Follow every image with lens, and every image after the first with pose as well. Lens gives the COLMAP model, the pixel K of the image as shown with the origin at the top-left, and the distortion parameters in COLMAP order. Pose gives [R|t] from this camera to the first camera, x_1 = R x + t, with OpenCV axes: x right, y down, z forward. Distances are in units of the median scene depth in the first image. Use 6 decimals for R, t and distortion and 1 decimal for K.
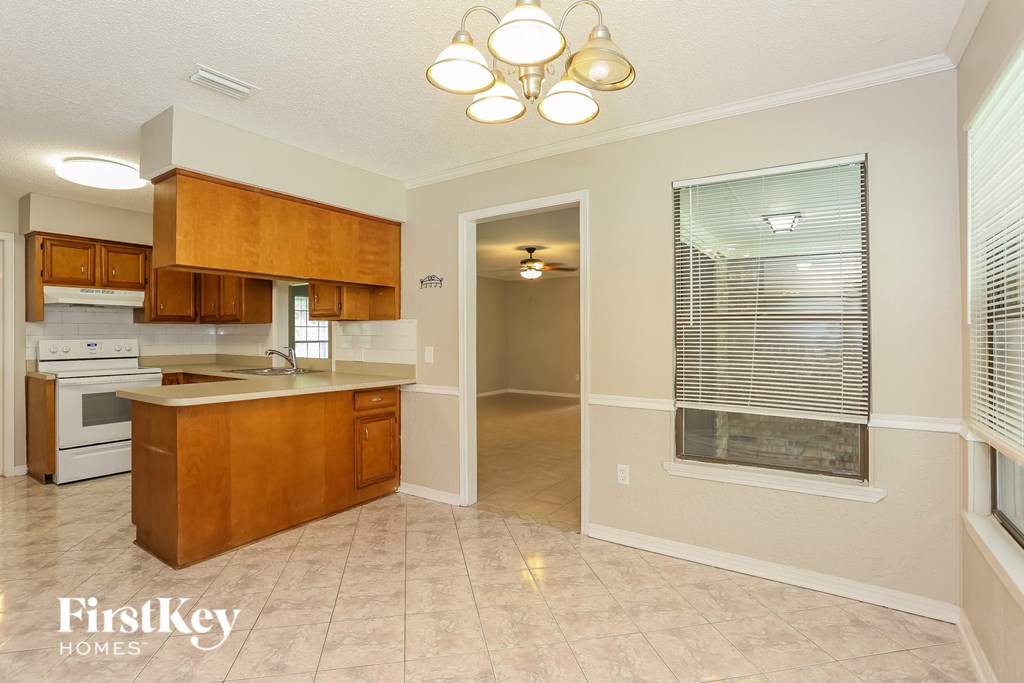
lens RADIAL K [[500.9, 0, 512.1], [0, 500.9, 335.3], [0, 0, 1]] dist [-0.085824, 0.037799]
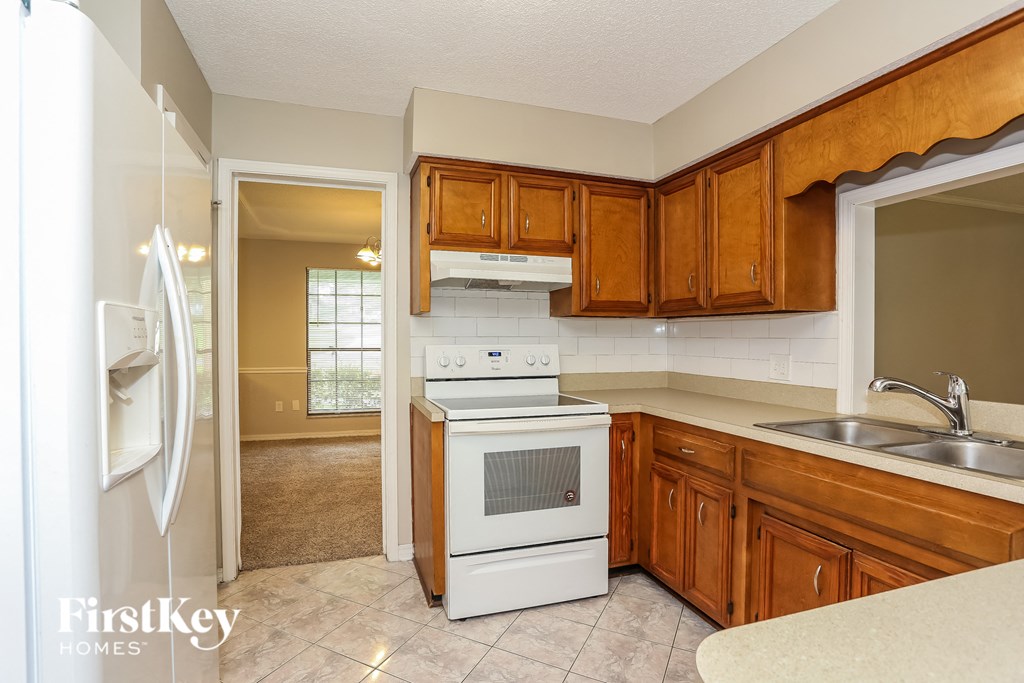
lens RADIAL K [[538.5, 0, 512.0], [0, 538.5, 341.5], [0, 0, 1]] dist [-0.001957, -0.000122]
pose [[0.795177, 0.008517, -0.606317, -0.476940], [-0.003035, 0.999945, 0.010066, -0.001981], [0.606370, -0.006164, 0.795159, 0.506835]]
